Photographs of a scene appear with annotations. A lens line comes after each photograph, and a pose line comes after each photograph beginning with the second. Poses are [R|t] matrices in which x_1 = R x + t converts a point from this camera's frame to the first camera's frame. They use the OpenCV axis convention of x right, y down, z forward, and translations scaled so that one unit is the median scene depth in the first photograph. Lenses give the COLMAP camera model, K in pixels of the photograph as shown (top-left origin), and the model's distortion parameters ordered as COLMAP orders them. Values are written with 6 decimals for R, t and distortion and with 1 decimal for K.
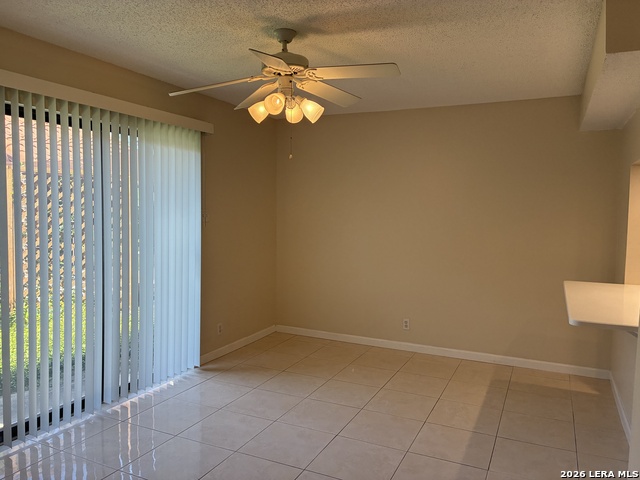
lens RADIAL K [[486.1, 0, 320.0], [0, 486.1, 236.6], [0, 0, 1]] dist [0.051422, -0.064695]
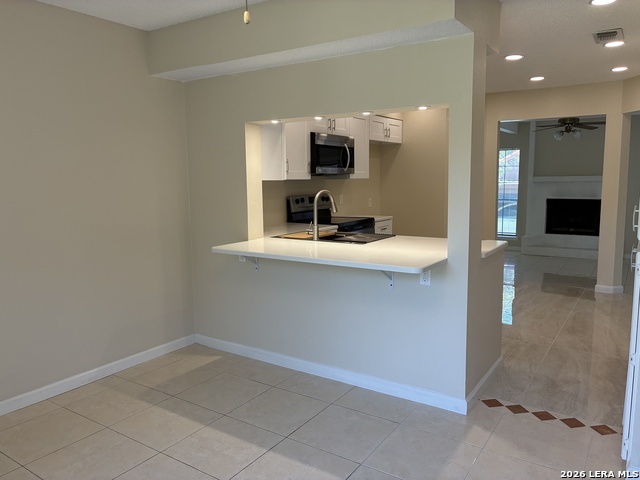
lens RADIAL K [[486.1, 0, 320.0], [0, 486.1, 236.6], [0, 0, 1]] dist [0.051422, -0.064695]
pose [[0.147938, -0.135395, 0.979685, -0.326346], [0.066791, 0.989691, 0.126692, -0.027666], [-0.986739, 0.046692, 0.155456, 0.644456]]
